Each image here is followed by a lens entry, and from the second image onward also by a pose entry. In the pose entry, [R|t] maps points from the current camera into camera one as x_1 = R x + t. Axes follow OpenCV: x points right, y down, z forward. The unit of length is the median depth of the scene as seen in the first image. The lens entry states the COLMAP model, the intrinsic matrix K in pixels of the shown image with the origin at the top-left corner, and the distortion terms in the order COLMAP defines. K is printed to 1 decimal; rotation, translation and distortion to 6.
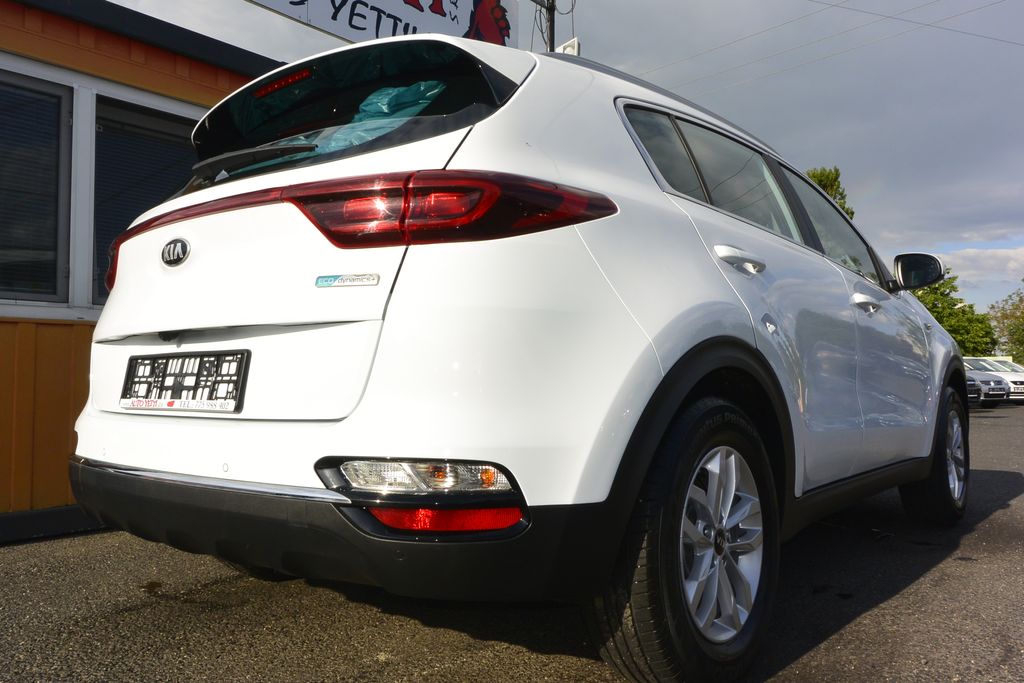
lens RADIAL K [[792.1, 0, 507.8], [0, 792.1, 343.2], [0, 0, 1]] dist [0.004789, 0.001154]
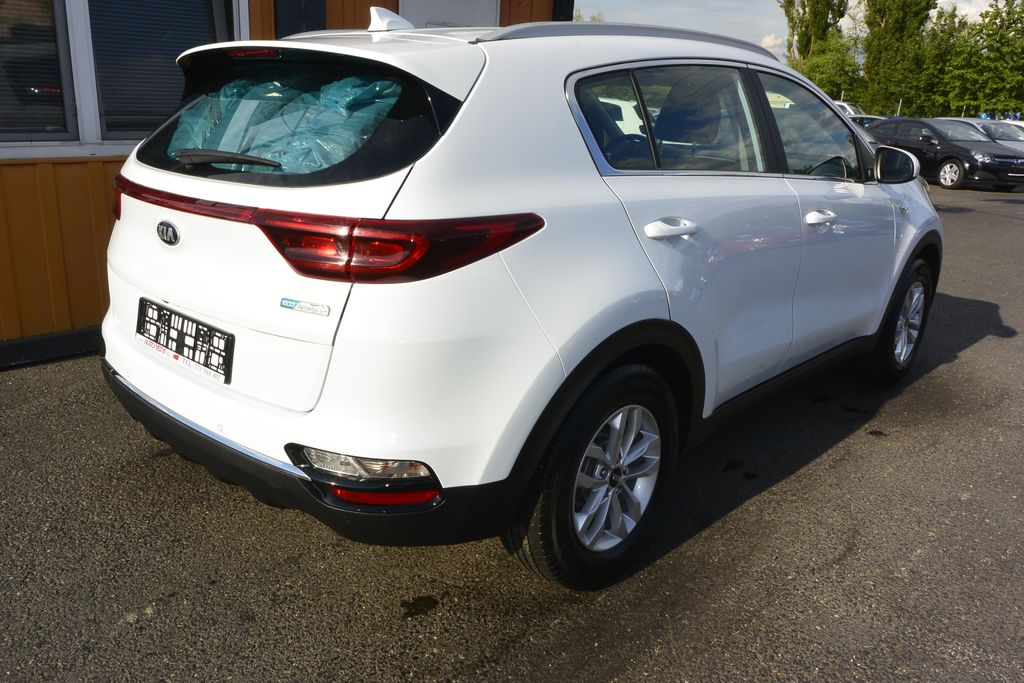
lens RADIAL K [[823.9, 0, 509.2], [0, 823.9, 341.2], [0, 0, 1]] dist [-0.007329, 0.011444]
pose [[0.997664, 0.059319, -0.033884, 0.136220], [-0.044261, 0.939091, 0.340806, -0.407994], [0.052036, -0.338511, 0.939523, -0.172799]]
